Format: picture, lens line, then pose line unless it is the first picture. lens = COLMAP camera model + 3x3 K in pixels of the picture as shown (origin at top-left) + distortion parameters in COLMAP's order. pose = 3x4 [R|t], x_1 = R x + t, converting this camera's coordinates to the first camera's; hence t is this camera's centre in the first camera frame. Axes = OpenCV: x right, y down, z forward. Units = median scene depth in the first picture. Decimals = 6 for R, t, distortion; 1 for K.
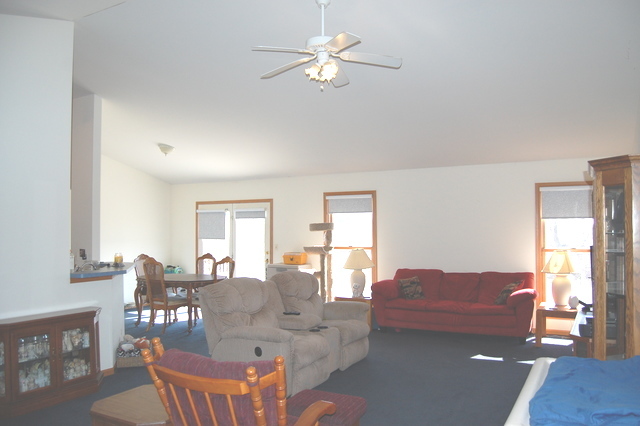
lens RADIAL K [[506.5, 0, 323.6], [0, 506.5, 213.1], [0, 0, 1]] dist [-0.077296, 0.009853]
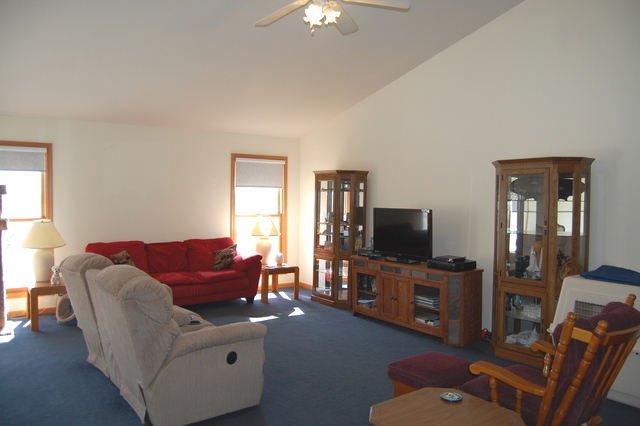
lens RADIAL K [[497.0, 0, 320.0], [0, 497.0, 213.0], [0, 0, 1]] dist [-0.067578, 0.001657]
pose [[0.443180, -0.016546, 0.896280, -0.387825], [-0.034357, 0.998782, 0.035427, 0.020399], [-0.895774, -0.046494, 0.442072, 0.319450]]
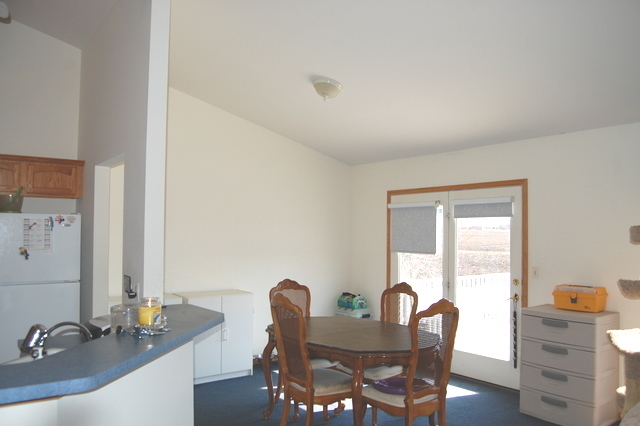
lens RADIAL K [[506.5, 0, 323.6], [0, 506.5, 213.1], [0, 0, 1]] dist [-0.077296, 0.009853]
pose [[0.918348, -0.005575, -0.395734, -0.104328], [0.001284, 0.999938, -0.011106, 0.014394], [0.395772, 0.009691, 0.918298, 0.520051]]
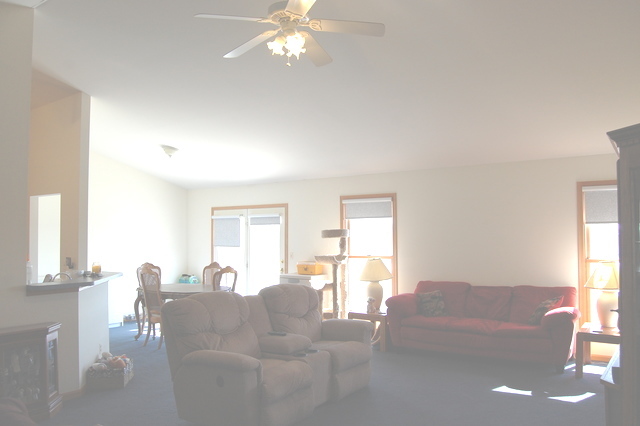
lens RADIAL K [[506.5, 0, 323.6], [0, 506.5, 213.1], [0, 0, 1]] dist [-0.077296, 0.009853]
pose [[0.994303, -0.004641, -0.106488, 0.074123], [0.003158, 0.999896, -0.014088, 0.003048], [0.106542, 0.013672, 0.994214, 0.099181]]
